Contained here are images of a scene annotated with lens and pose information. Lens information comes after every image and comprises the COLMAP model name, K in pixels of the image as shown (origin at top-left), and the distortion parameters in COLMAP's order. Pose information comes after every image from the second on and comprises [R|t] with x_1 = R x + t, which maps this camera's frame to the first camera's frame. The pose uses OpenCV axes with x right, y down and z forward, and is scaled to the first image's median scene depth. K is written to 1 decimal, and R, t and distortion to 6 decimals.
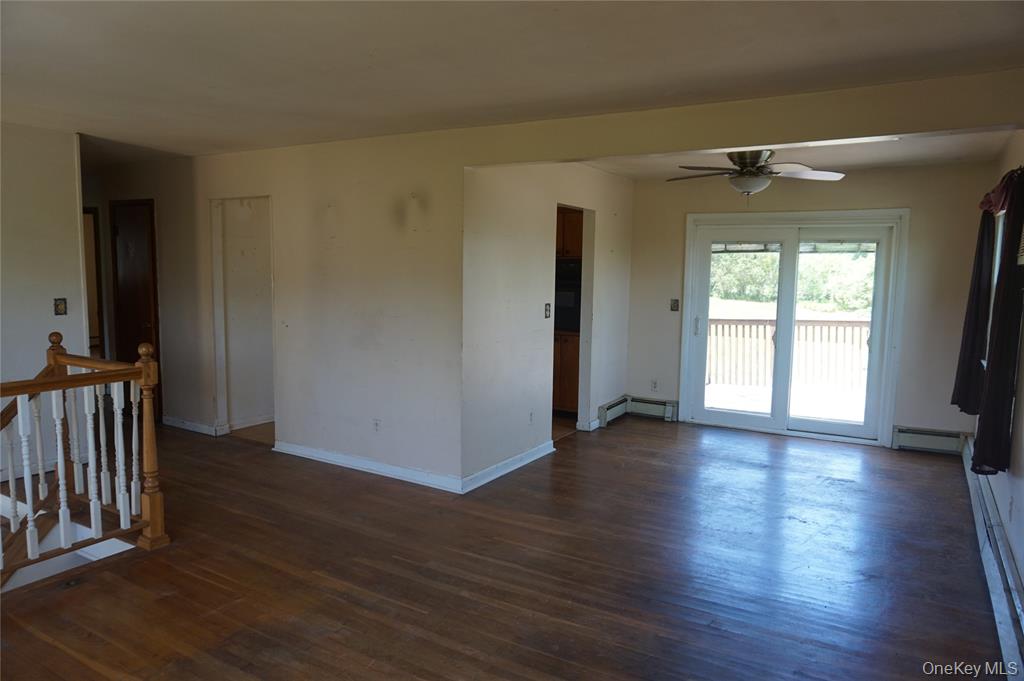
lens RADIAL K [[707.6, 0, 516.7], [0, 707.6, 345.1], [0, 0, 1]] dist [-0.055652, 0.046961]
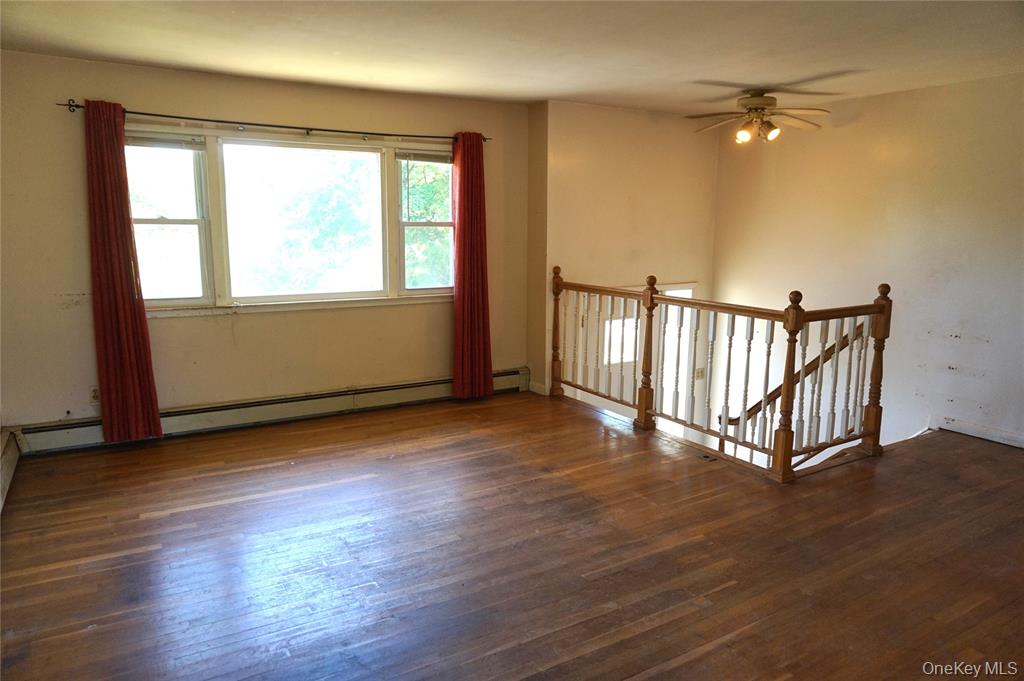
lens RADIAL K [[707.6, 0, 516.7], [0, 707.6, 345.1], [0, 0, 1]] dist [-0.055652, 0.046961]
pose [[-0.492811, 0.131062, -0.860210, 0.347597], [-0.110987, 0.971049, 0.211533, -0.057775], [0.863029, 0.199717, -0.463997, 0.649814]]
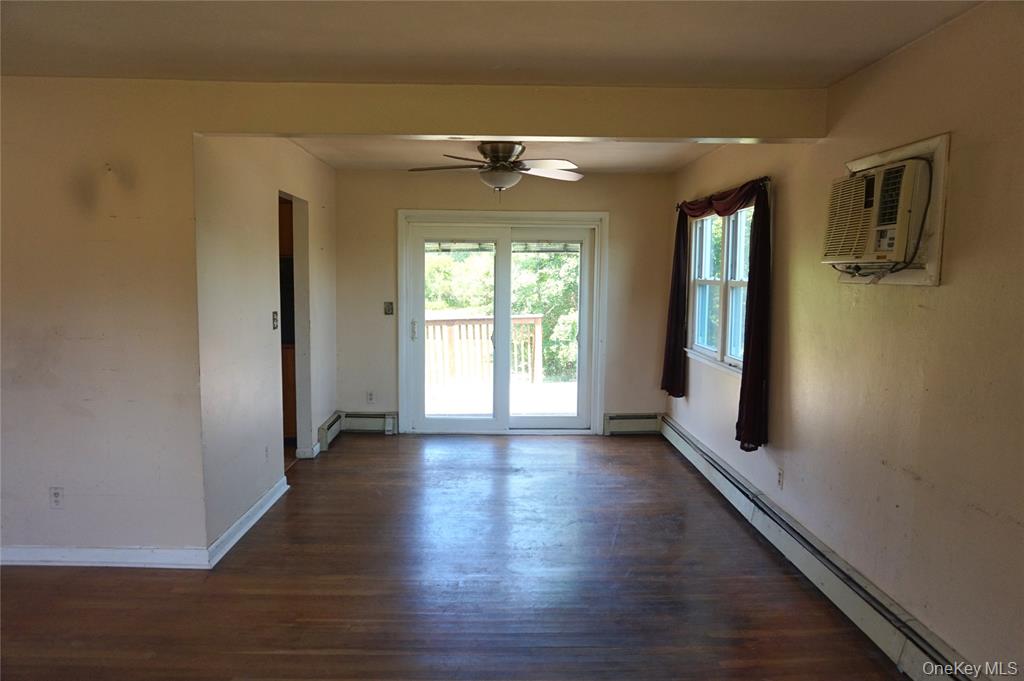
lens RADIAL K [[707.6, 0, 516.7], [0, 707.6, 345.1], [0, 0, 1]] dist [-0.055652, 0.046961]
pose [[0.844967, -0.058761, 0.531580, -0.138202], [0.059890, 0.998090, 0.015131, -0.013823], [-0.531454, 0.019051, 0.846873, 0.143034]]
